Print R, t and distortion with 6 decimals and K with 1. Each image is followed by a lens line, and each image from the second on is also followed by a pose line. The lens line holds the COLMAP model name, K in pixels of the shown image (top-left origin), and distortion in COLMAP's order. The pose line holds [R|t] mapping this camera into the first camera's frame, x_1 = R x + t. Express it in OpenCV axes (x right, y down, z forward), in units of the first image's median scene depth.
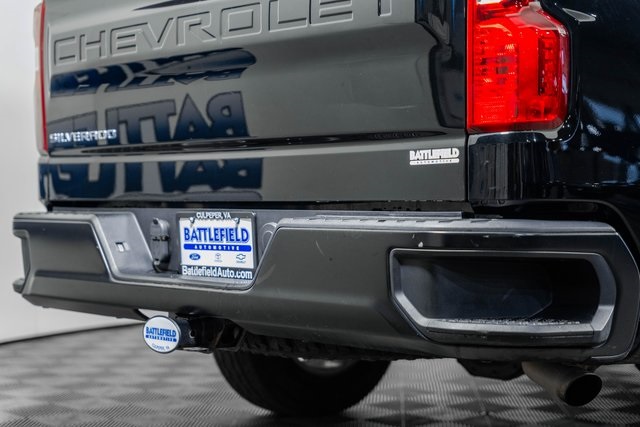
lens RADIAL K [[1276.0, 0, 318.2], [0, 1276.0, 214.1], [0, 0, 1]] dist [0.269266, 0.000000]
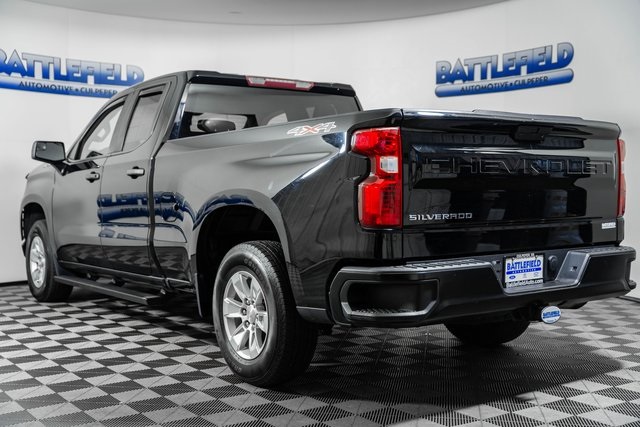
lens RADIAL K [[740.3, 0, 318.8], [0, 740.3, 211.1], [0, 0, 1]] dist [0.043567, 0.000000]
pose [[0.107093, -0.029310, 0.993817, -1.310663], [0.022257, 0.999386, 0.027076, -0.110851], [-0.994000, 0.019220, 0.107680, 1.202367]]
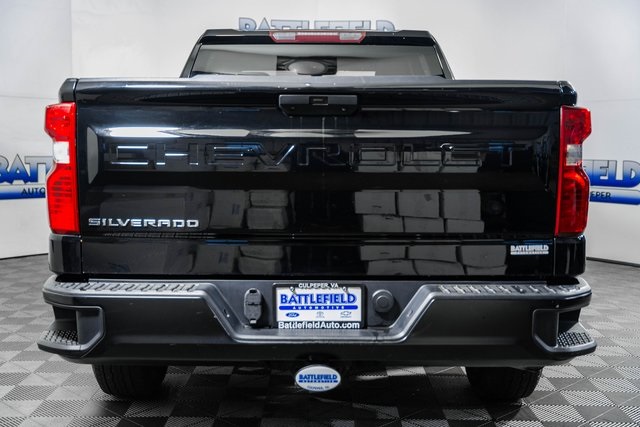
lens RADIAL K [[791.2, 0, 319.9], [0, 791.2, 212.0], [0, 0, 1]] dist [0.026461, 0.000000]
pose [[0.661322, -0.059188, 0.747763, -0.725082], [0.003037, 0.997085, 0.076237, -0.145488], [-0.750096, -0.048146, 0.659574, 0.431223]]
